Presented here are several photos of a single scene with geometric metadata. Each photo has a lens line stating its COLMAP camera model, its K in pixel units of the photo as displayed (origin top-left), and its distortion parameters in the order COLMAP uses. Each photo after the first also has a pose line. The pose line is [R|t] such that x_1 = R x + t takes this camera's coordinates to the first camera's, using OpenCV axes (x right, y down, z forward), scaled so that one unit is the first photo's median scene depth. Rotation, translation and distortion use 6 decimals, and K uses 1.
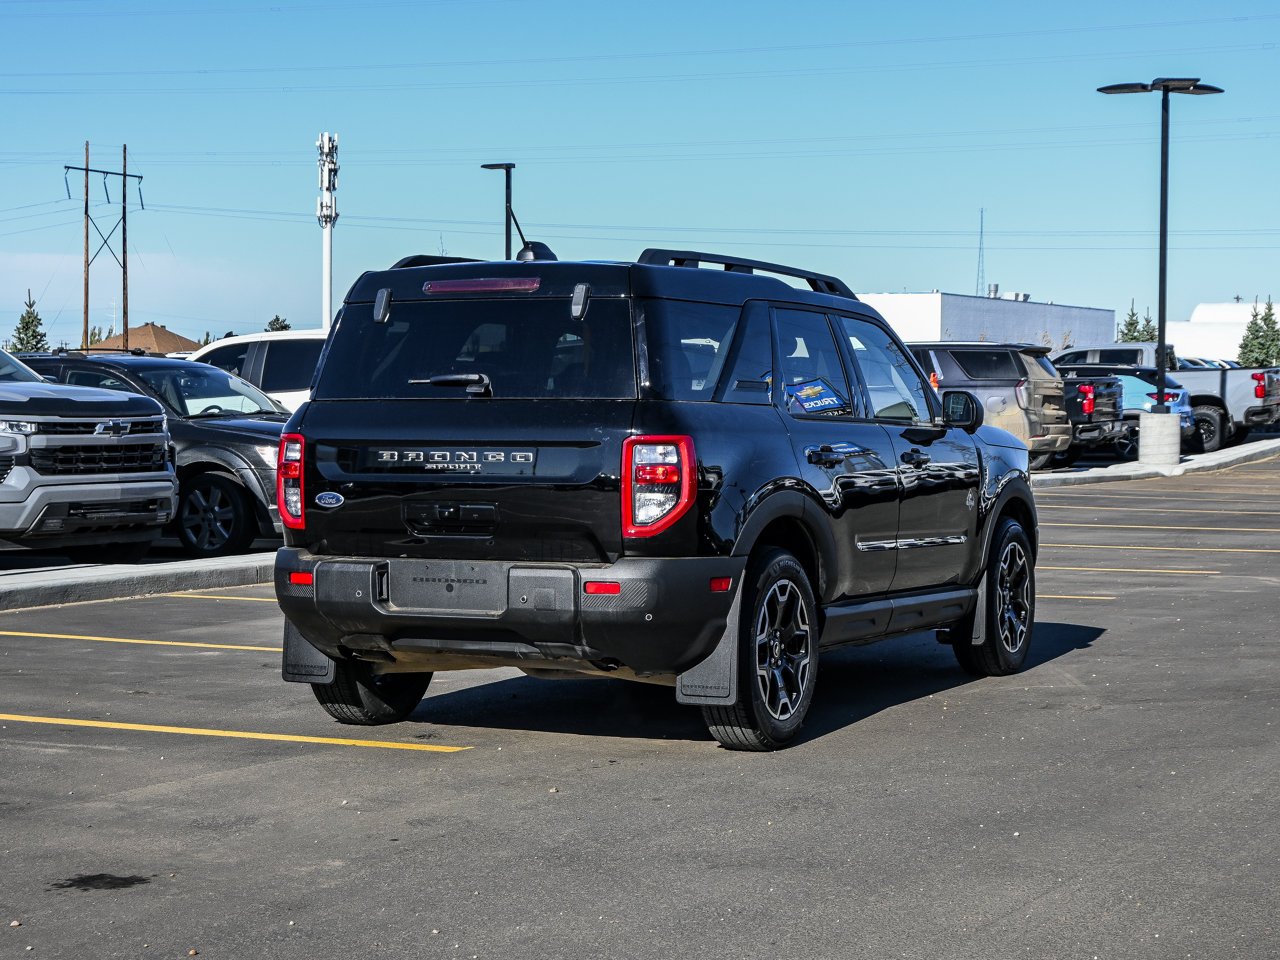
lens RADIAL K [[2695.6, 0, 612.4], [0, 2695.6, 497.5], [0, 0, 1]] dist [-0.026292, 0.092106]
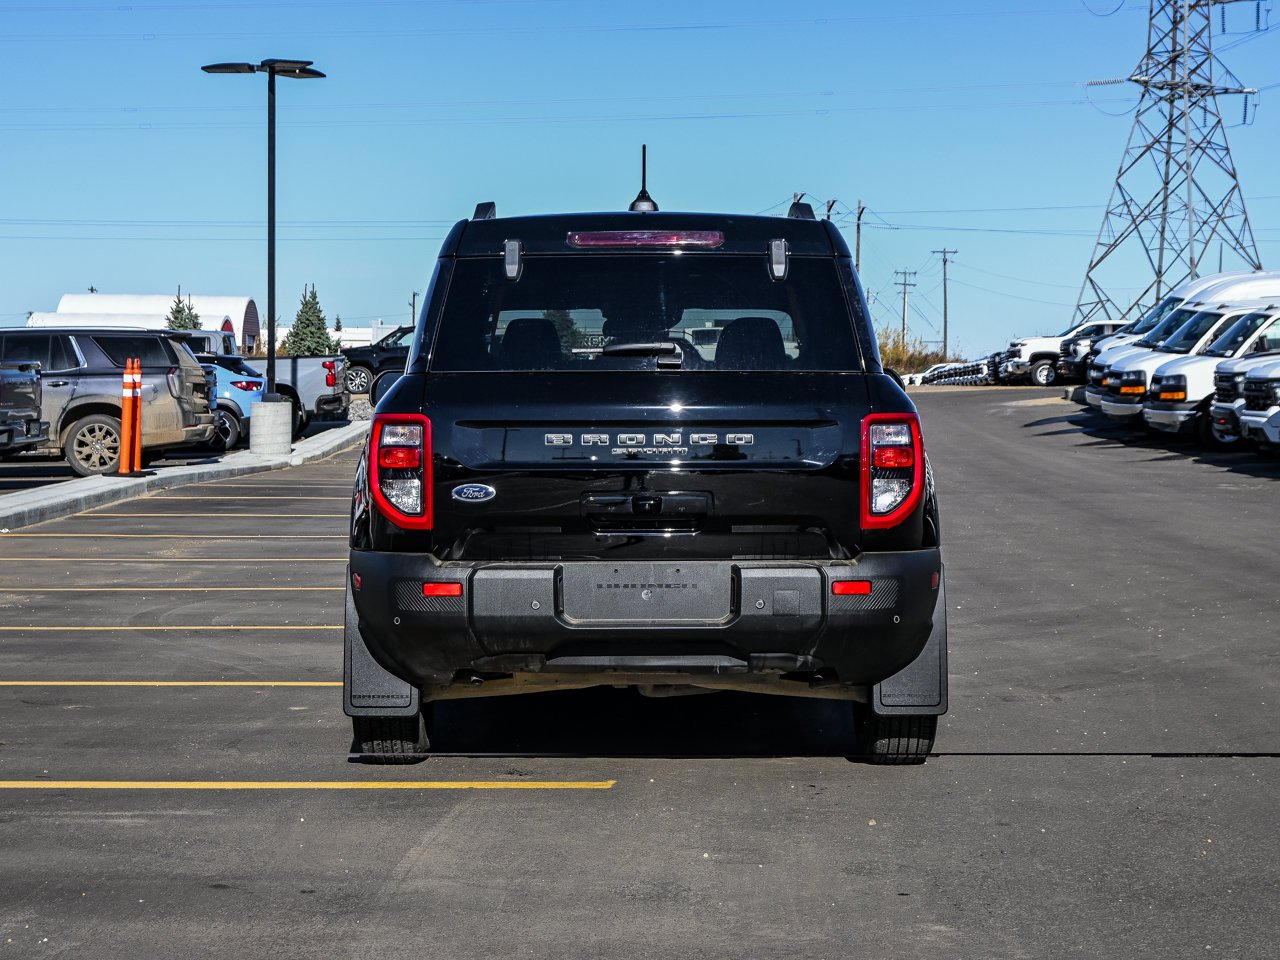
lens RADIAL K [[2695.6, 0, 612.4], [0, 2695.6, 497.5], [0, 0, 1]] dist [-0.026292, 0.092106]
pose [[0.894348, -0.020152, 0.446917, -0.374788], [0.019118, 0.999794, 0.006823, -0.002499], [-0.446962, 0.002442, 0.894549, 0.205516]]
